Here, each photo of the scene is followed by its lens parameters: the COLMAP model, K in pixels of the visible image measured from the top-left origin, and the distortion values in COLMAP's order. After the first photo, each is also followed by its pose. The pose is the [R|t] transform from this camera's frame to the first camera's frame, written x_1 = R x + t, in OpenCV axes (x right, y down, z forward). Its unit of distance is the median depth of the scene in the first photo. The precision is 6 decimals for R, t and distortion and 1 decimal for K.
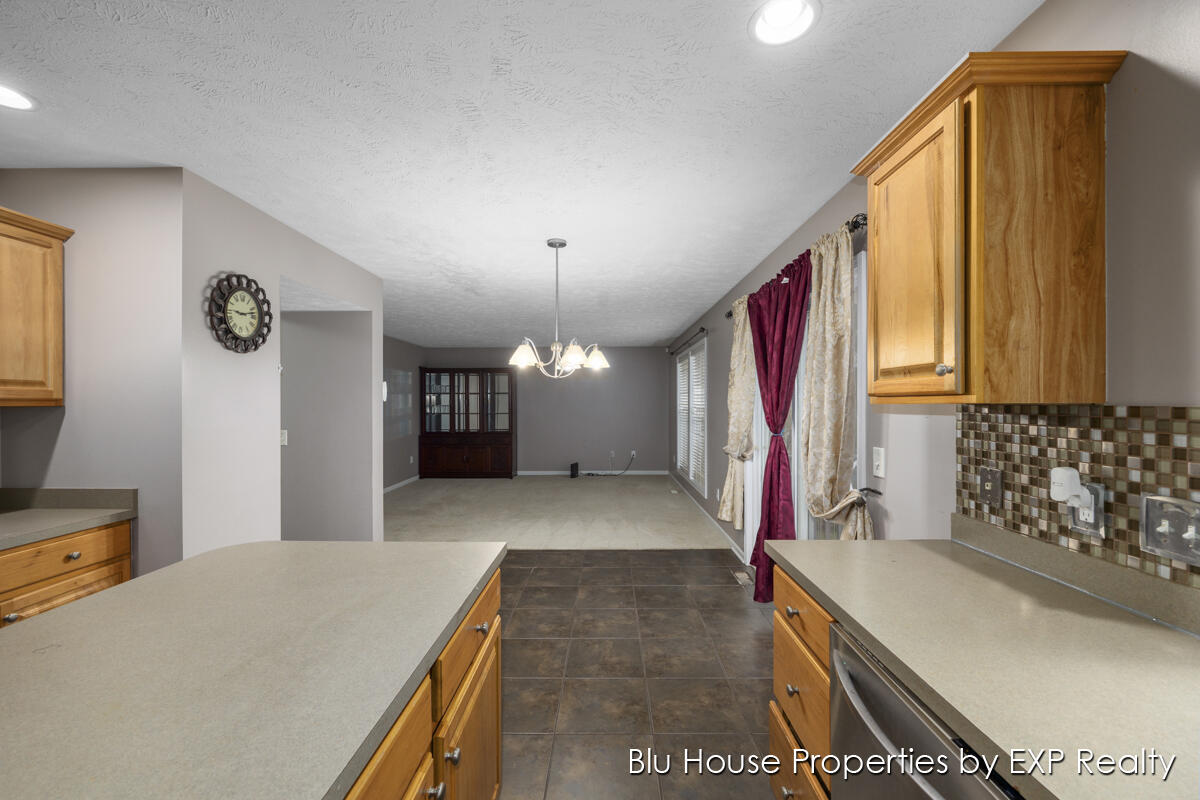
lens RADIAL K [[478.4, 0, 602.1], [0, 478.4, 402.9], [0, 0, 1]] dist [-0.001432, -0.000249]
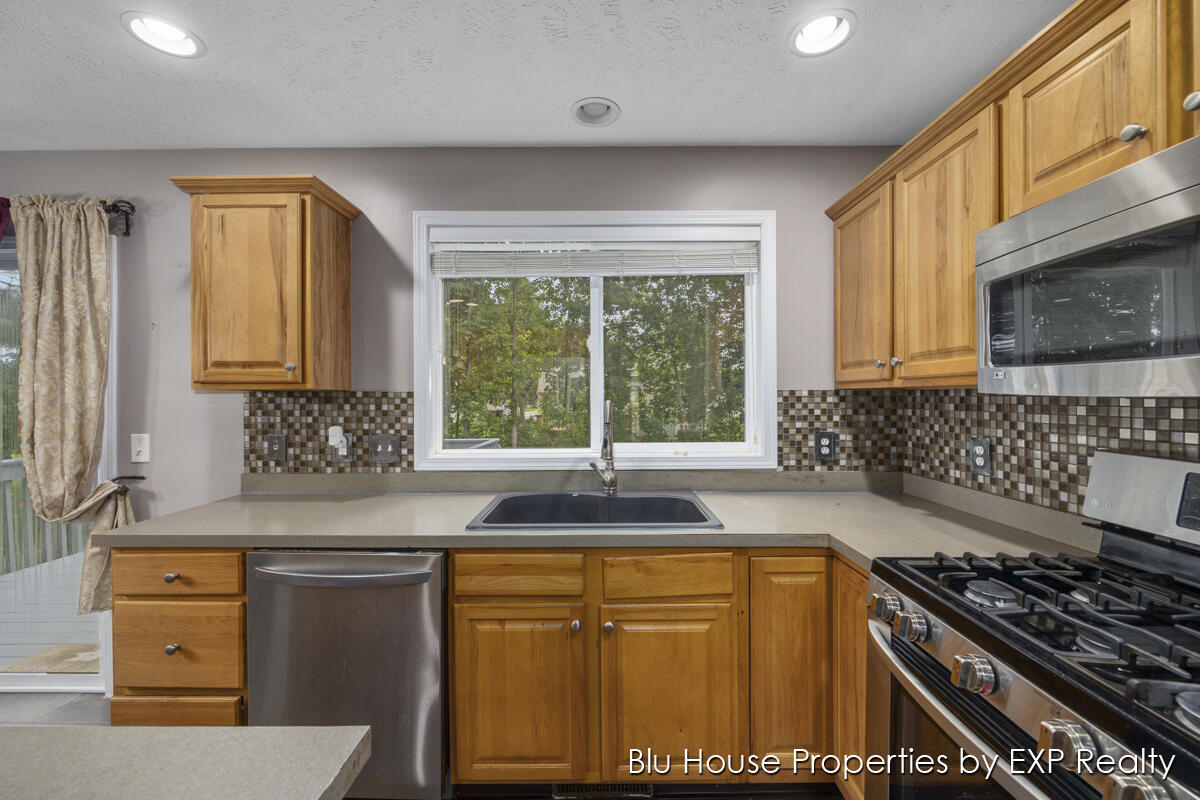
lens RADIAL K [[483.2, 0, 601.8], [0, 483.2, 393.8], [0, 0, 1]] dist [-0.001672, -0.000179]
pose [[-0.005660, 0.006516, 0.999963, -0.676479], [0.002354, 0.999976, -0.006503, 0.023740], [-0.999981, 0.002317, -0.005675, 0.017421]]
